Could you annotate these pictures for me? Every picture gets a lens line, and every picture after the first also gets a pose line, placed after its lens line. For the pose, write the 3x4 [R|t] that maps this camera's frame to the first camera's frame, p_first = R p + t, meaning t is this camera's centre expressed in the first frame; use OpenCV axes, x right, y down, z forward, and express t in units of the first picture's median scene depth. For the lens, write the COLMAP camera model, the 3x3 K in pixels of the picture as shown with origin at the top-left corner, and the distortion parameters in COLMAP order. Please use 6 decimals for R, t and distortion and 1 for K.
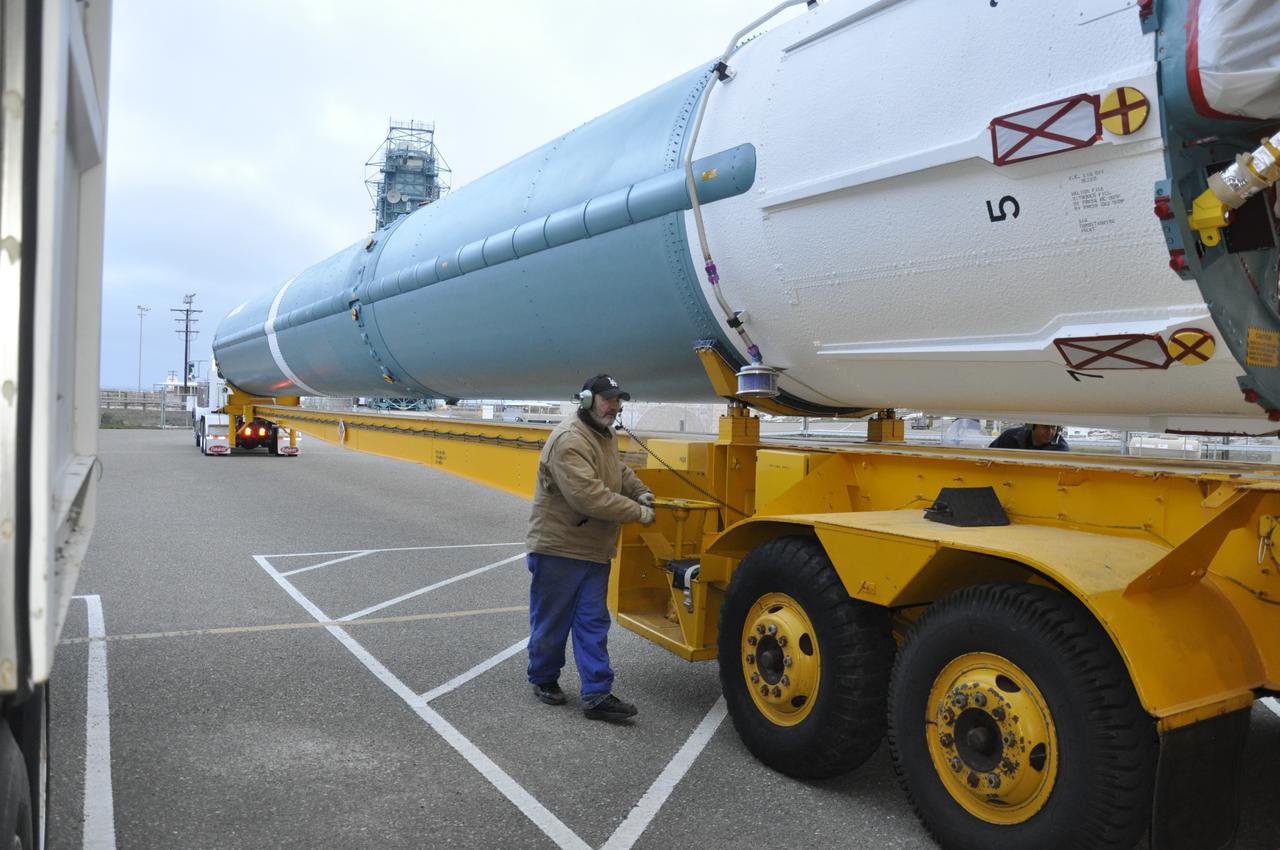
lens RADIAL K [[948.4, 0, 640.0], [0, 948.4, 425.0], [0, 0, 1]] dist [-0.056813, 0.041921]
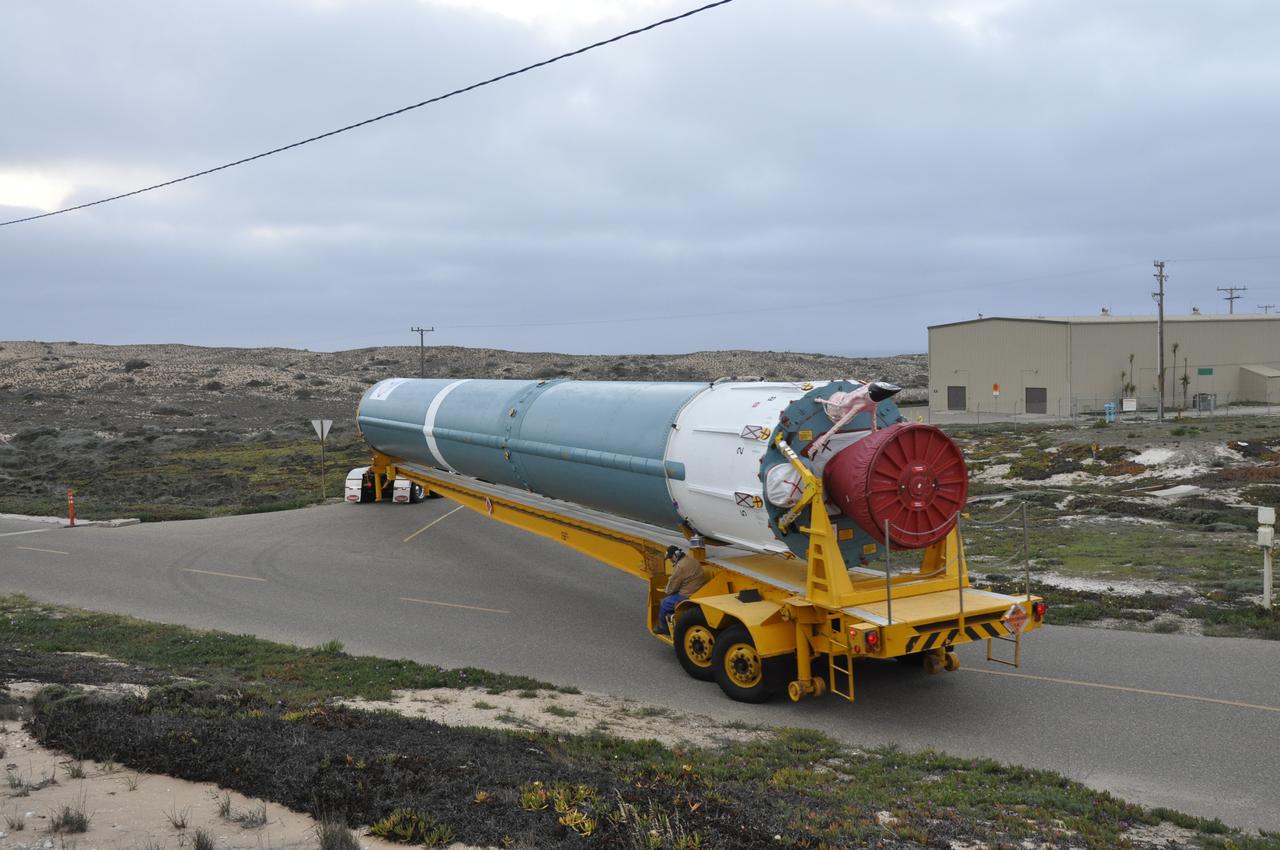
lens RADIAL K [[975.3, 0, 640.0], [0, 975.3, 425.0], [0, 0, 1]] dist [-0.038099, 0.000270]
pose [[0.991216, -0.091050, -0.095922, 0.347120], [0.092556, 0.995643, 0.011363, -0.571895], [0.094469, -0.020142, 0.995324, -2.350665]]
